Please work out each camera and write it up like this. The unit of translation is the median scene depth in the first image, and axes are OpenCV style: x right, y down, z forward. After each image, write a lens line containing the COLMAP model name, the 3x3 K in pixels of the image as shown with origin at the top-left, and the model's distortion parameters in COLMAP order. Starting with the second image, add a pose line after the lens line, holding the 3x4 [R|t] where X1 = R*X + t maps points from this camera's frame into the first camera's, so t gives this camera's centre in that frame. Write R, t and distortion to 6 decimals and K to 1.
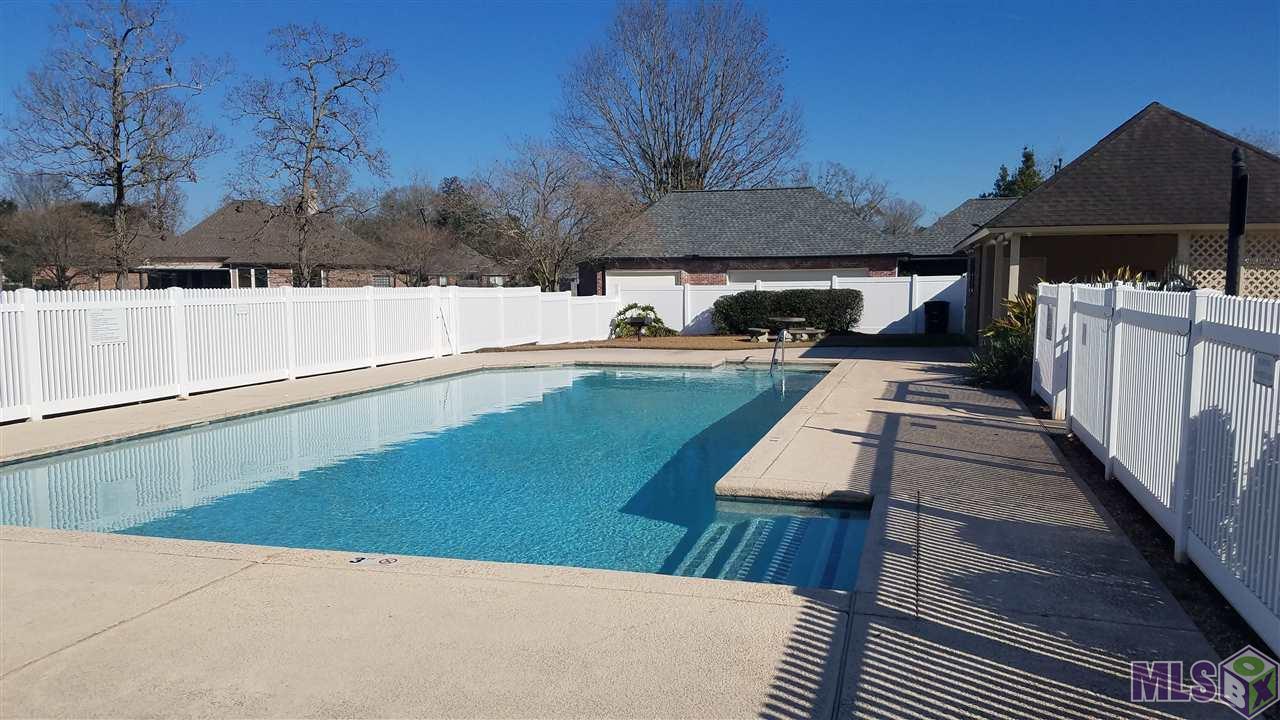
lens RADIAL K [[985.4, 0, 647.7], [0, 985.4, 395.5], [0, 0, 1]] dist [0.231717, -0.426580]
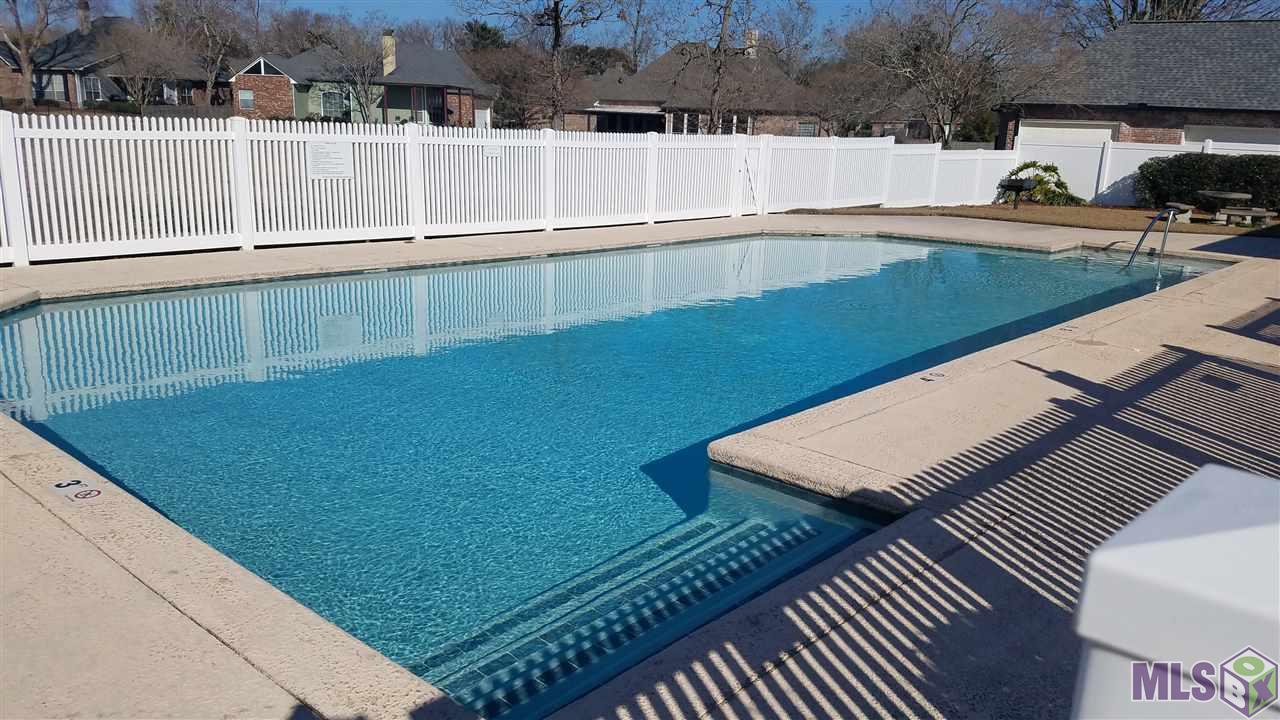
lens RADIAL K [[985.4, 0, 647.7], [0, 985.4, 395.5], [0, 0, 1]] dist [0.231717, -0.426580]
pose [[0.896875, 0.147393, -0.417001, 0.082742], [-0.086260, 0.983024, 0.161934, -0.012814], [0.433790, -0.109264, 0.894364, 0.102992]]
